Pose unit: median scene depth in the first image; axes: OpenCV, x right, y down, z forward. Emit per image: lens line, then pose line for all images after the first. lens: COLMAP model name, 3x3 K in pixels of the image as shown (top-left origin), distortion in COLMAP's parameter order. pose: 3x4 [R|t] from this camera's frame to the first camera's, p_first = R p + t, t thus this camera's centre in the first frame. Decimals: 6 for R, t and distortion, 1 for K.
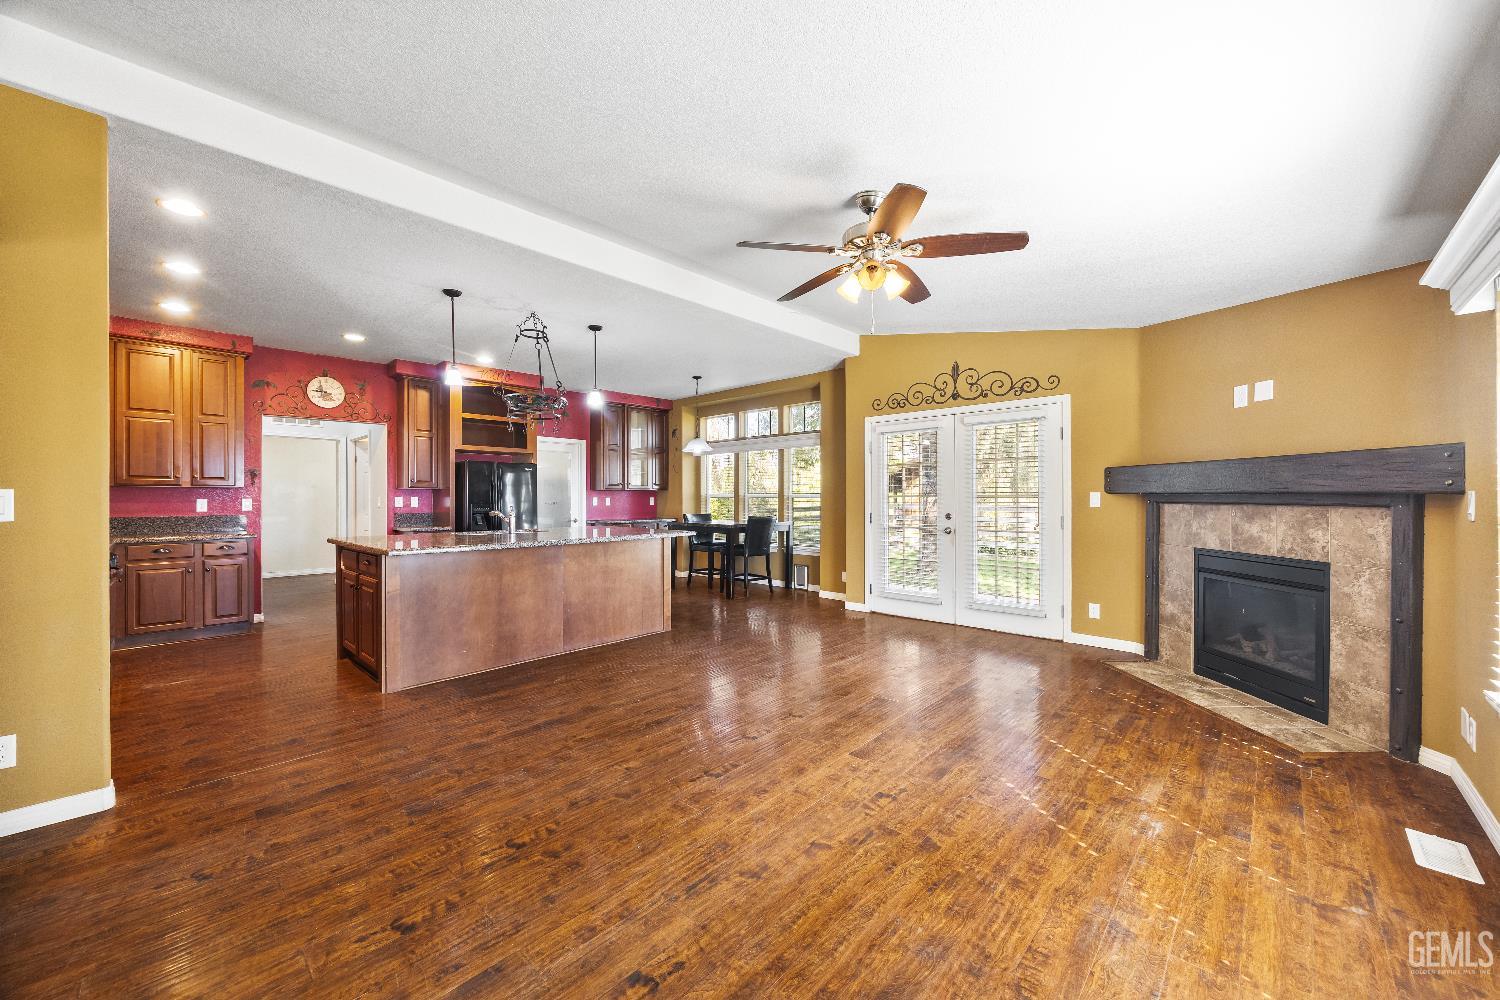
lens RADIAL K [[571.6, 0, 750.0], [0, 571.6, 500.0], [0, 0, 1]] dist [-0.001825, -0.000008]
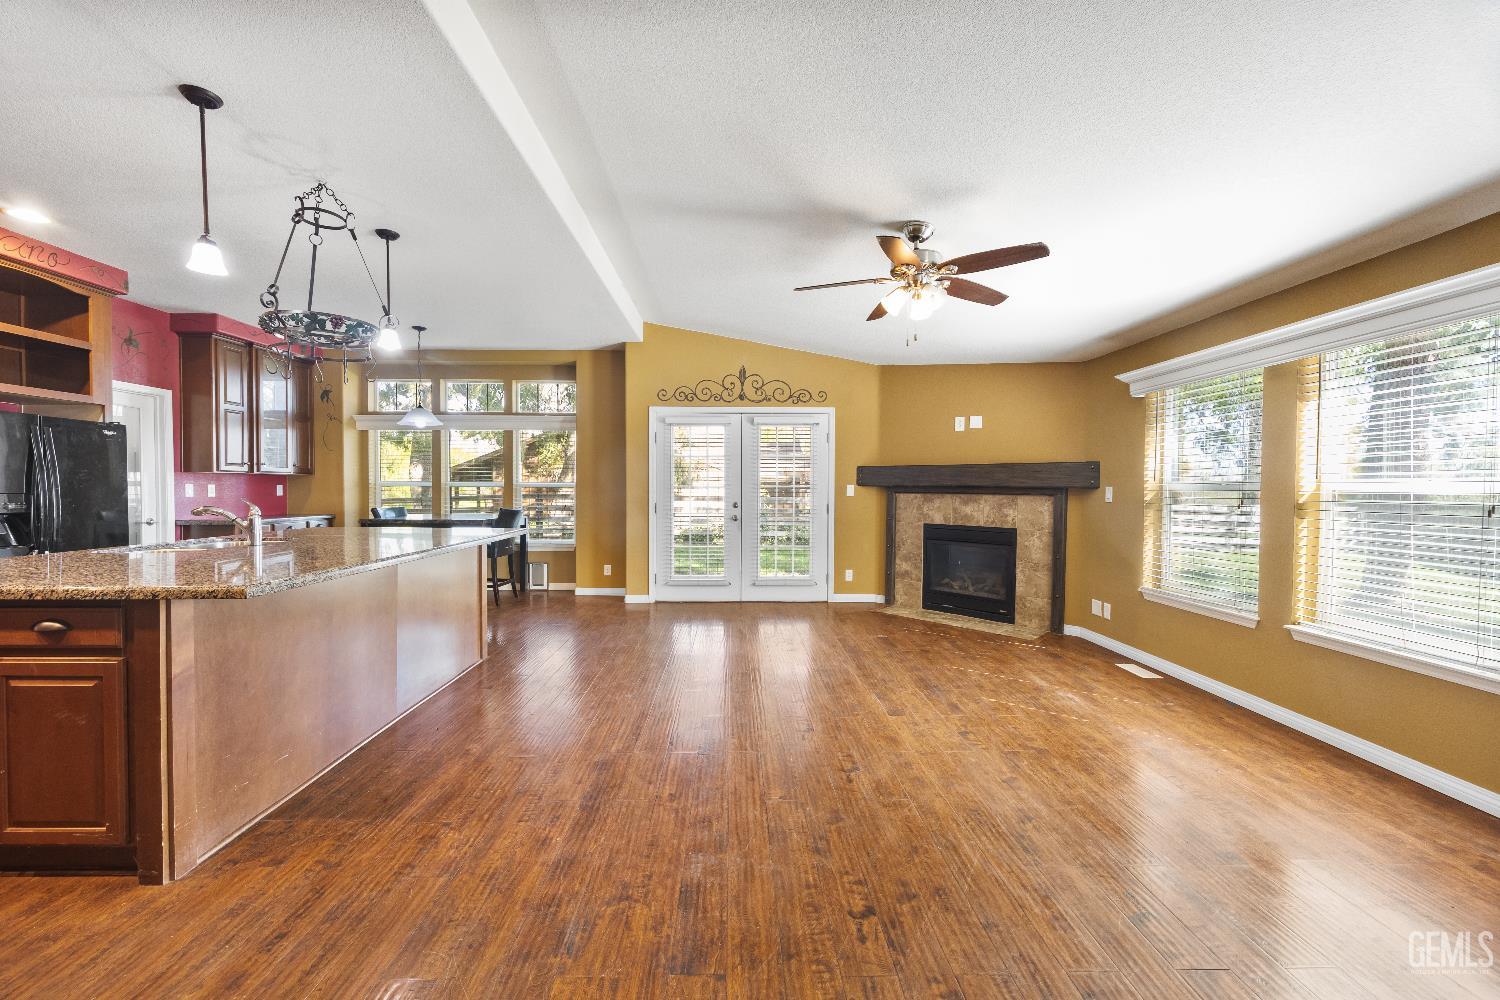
lens RADIAL K [[563.4, 0, 750.0], [0, 563.4, 500.0], [0, 0, 1]] dist [-0.004988, -0.000095]
pose [[0.712797, -0.008764, 0.701315, -0.643485], [-0.003694, 0.999861, 0.016249, 0.001520], [-0.701360, -0.014173, 0.712666, 0.327633]]
